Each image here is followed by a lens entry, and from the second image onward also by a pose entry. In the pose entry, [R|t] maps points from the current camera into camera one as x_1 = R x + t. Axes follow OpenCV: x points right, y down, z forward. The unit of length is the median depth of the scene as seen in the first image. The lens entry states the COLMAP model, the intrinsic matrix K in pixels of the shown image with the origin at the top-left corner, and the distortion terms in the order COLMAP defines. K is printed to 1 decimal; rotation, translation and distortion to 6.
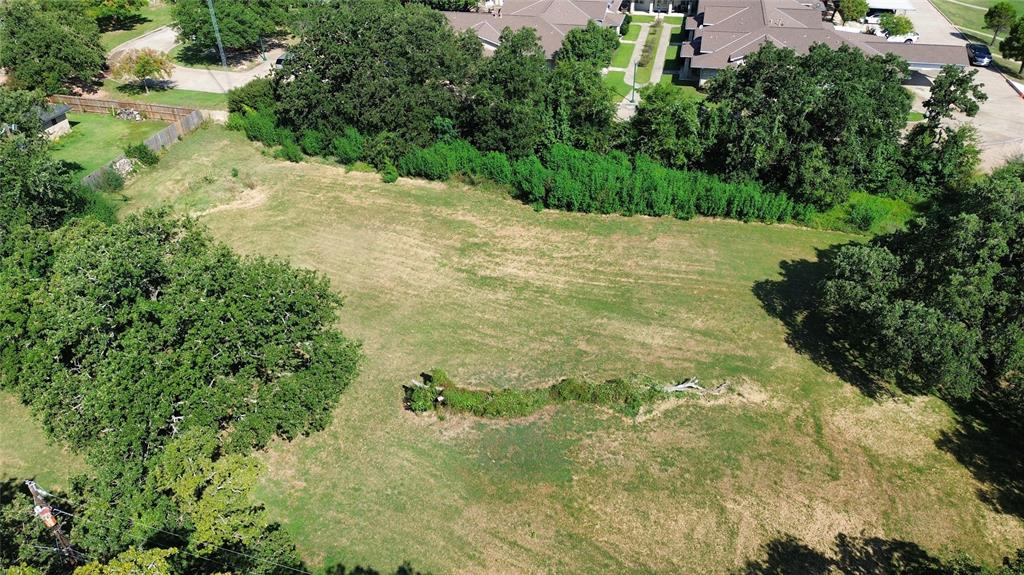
lens RADIAL K [[723.6, 0, 511.1], [0, 723.6, 290.9], [0, 0, 1]] dist [0.068701, -0.072331]
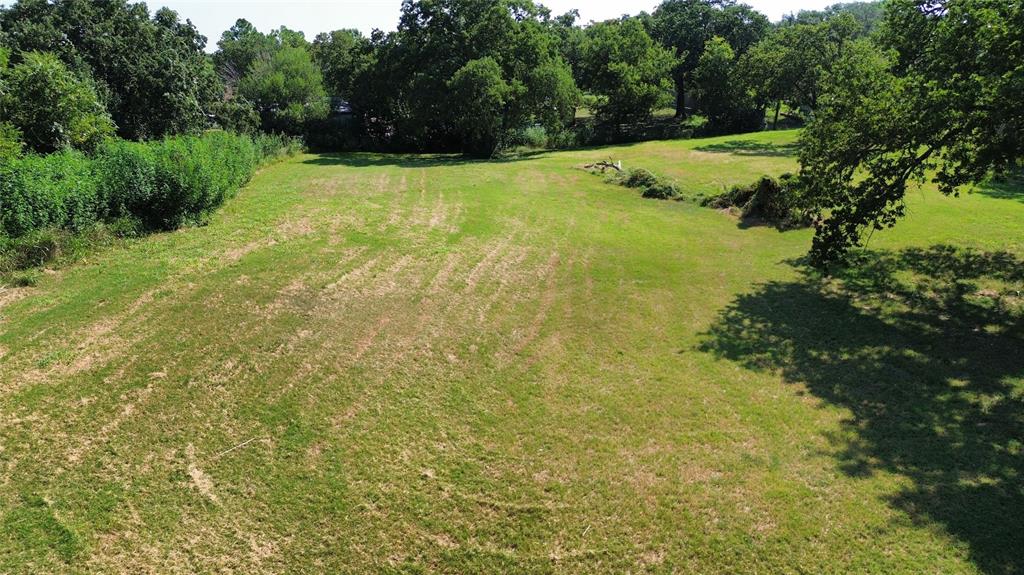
lens RADIAL K [[723.6, 0, 510.2], [0, 723.6, 285.5], [0, 0, 1]] dist [0.068701, -0.072331]
pose [[-0.295212, -0.276013, 0.914695, -0.500007], [0.555858, 0.729046, 0.399392, -0.167579], [-0.777092, 0.626346, -0.061799, 0.916993]]
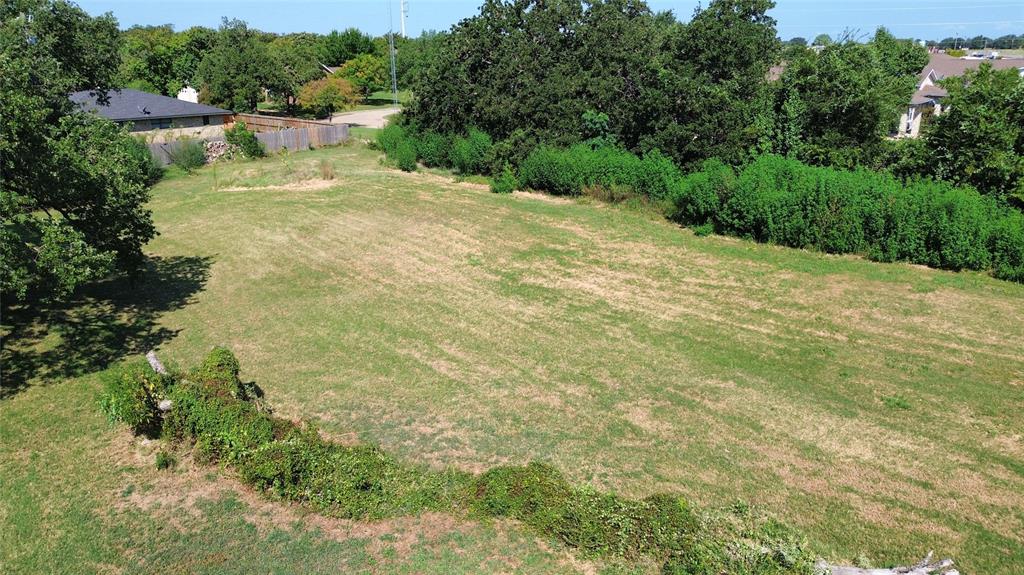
lens RADIAL K [[723.6, 0, 512.7], [0, 723.6, 288.3], [0, 0, 1]] dist [0.068701, -0.072331]
pose [[0.898004, 0.133146, -0.419358, 0.150190], [-0.245750, 0.942369, -0.227042, 0.090853], [0.364960, 0.306942, 0.878971, 0.482239]]
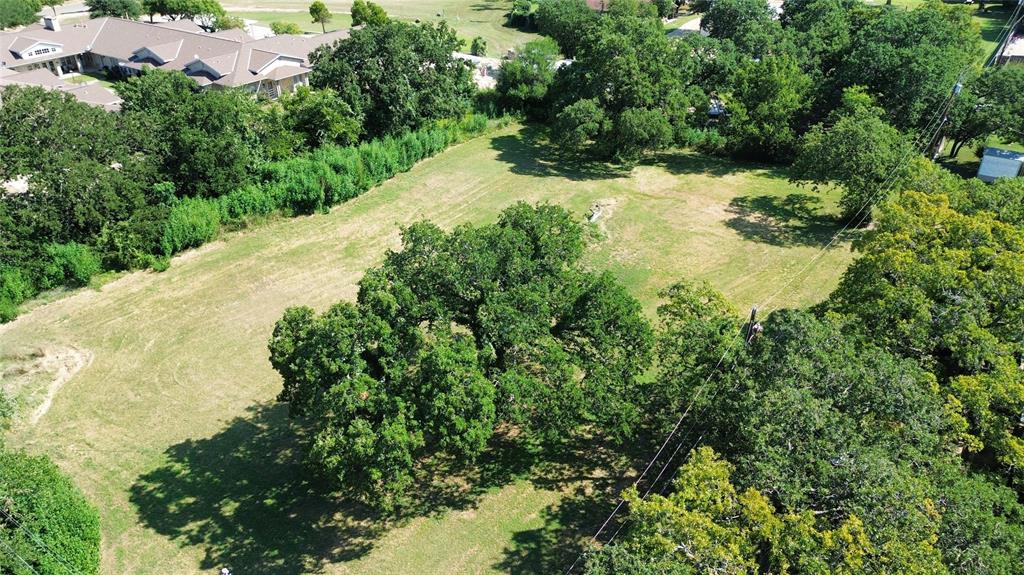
lens RADIAL K [[723.6, 0, 517.9], [0, 723.6, 289.1], [0, 0, 1]] dist [0.068701, -0.072331]
pose [[0.383871, -0.470547, 0.794498, -0.757841], [0.534918, 0.814660, 0.224036, -0.112327], [-0.752665, 0.338991, 0.564429, 0.246513]]
